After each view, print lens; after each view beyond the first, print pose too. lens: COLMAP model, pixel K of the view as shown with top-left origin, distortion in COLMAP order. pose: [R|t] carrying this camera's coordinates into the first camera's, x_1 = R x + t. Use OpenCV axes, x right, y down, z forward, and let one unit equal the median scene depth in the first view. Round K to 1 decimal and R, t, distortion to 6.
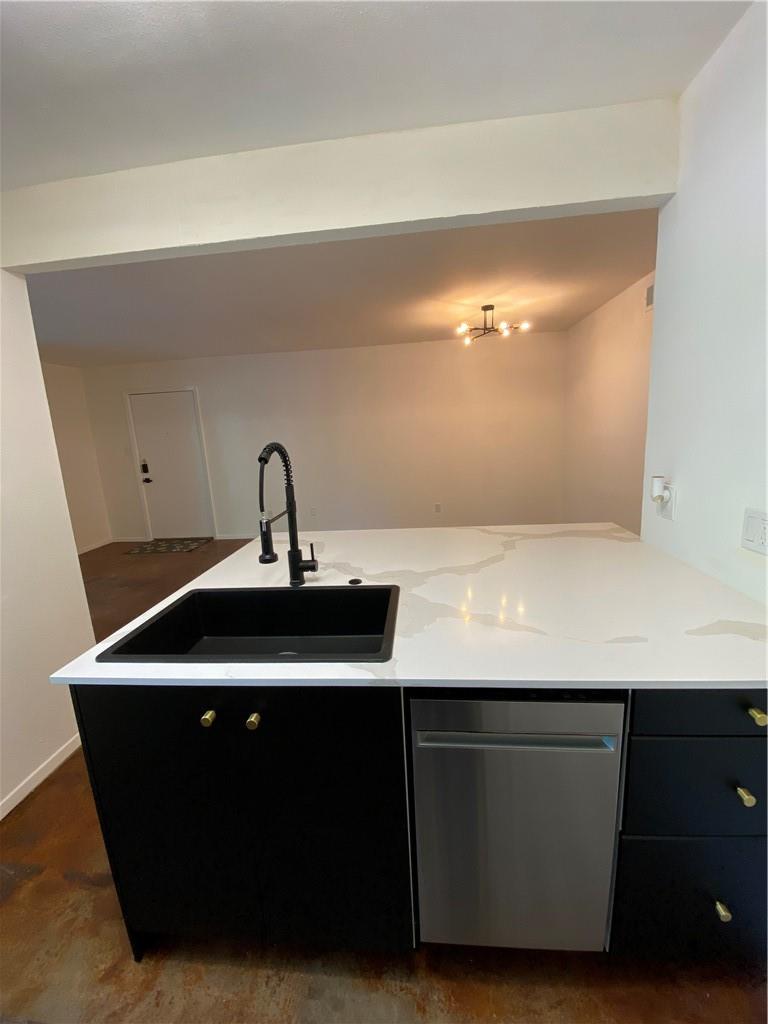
lens RADIAL K [[415.4, 0, 382.9], [0, 415.4, 511.7], [0, 0, 1]] dist [0.027901, -0.021870]
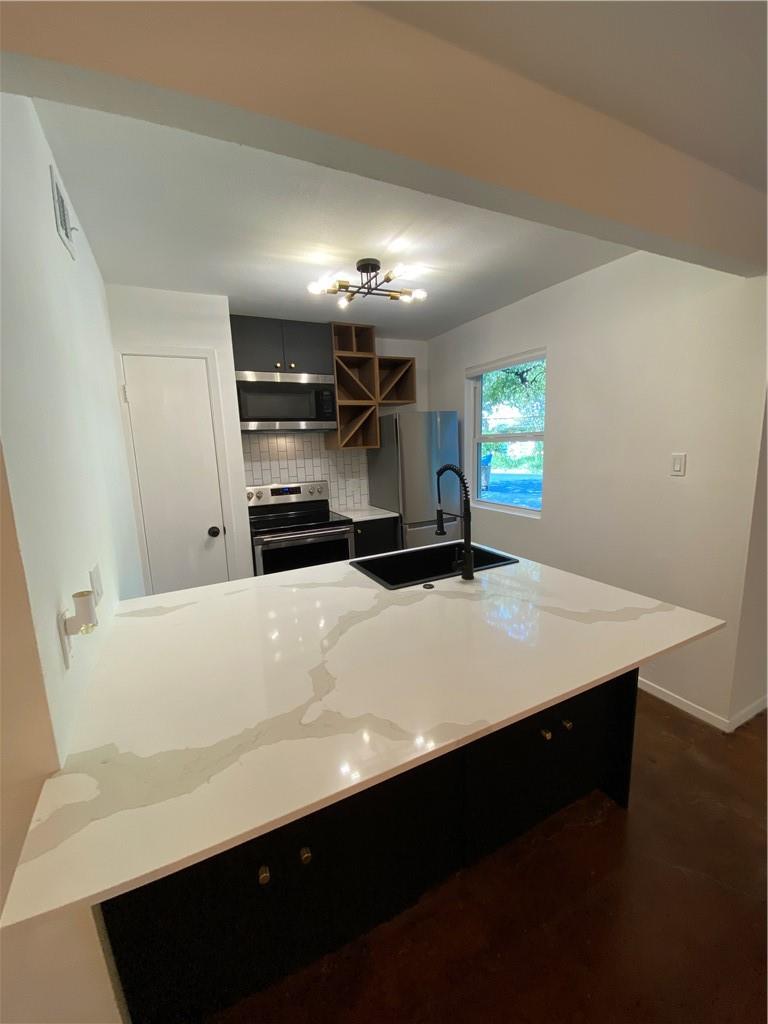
lens RADIAL K [[411.3, 0, 382.5], [0, 411.3, 512.0], [0, 0, 1]] dist [0.038808, -0.038315]
pose [[-0.844486, 0.175424, -0.506033, 0.605697], [-0.019800, 0.933965, 0.356815, -0.449998], [0.535211, 0.311345, -0.785247, 1.790649]]
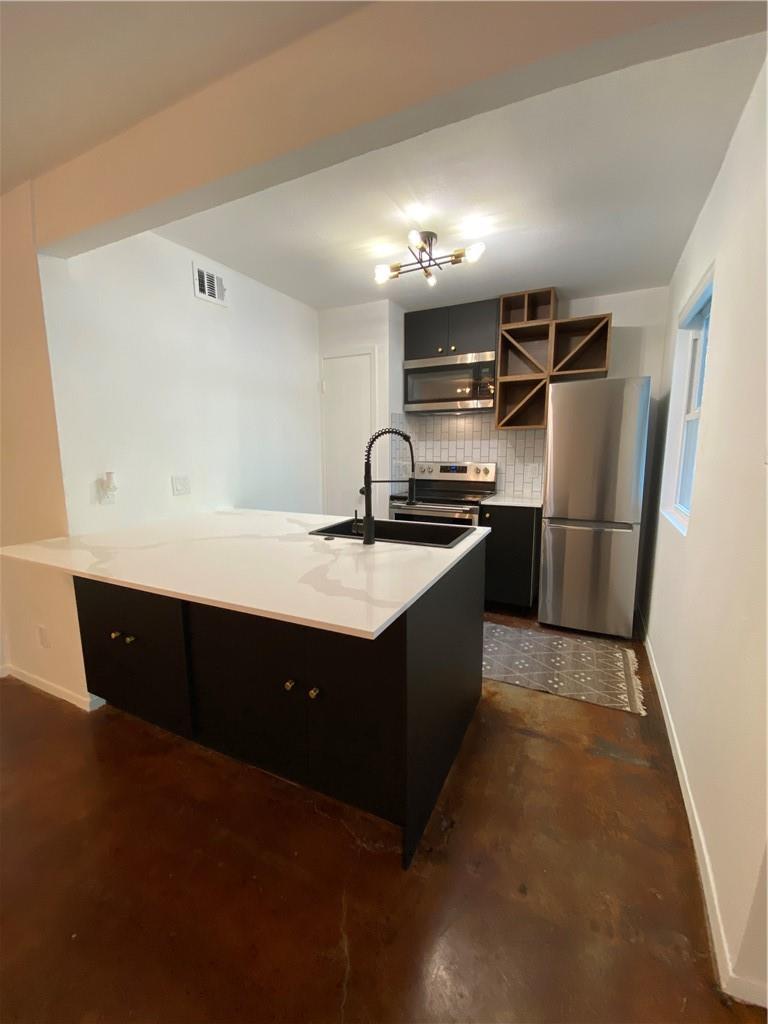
lens RADIAL K [[414.0, 0, 384.0], [0, 414.0, 512.0], [0, 0, 1]] dist [0.027283, -0.023220]
pose [[-0.935443, 0.004520, 0.353448, -0.688621], [0.123041, 0.941550, 0.313601, -0.296912], [-0.331371, 0.336844, -0.881322, 2.058927]]
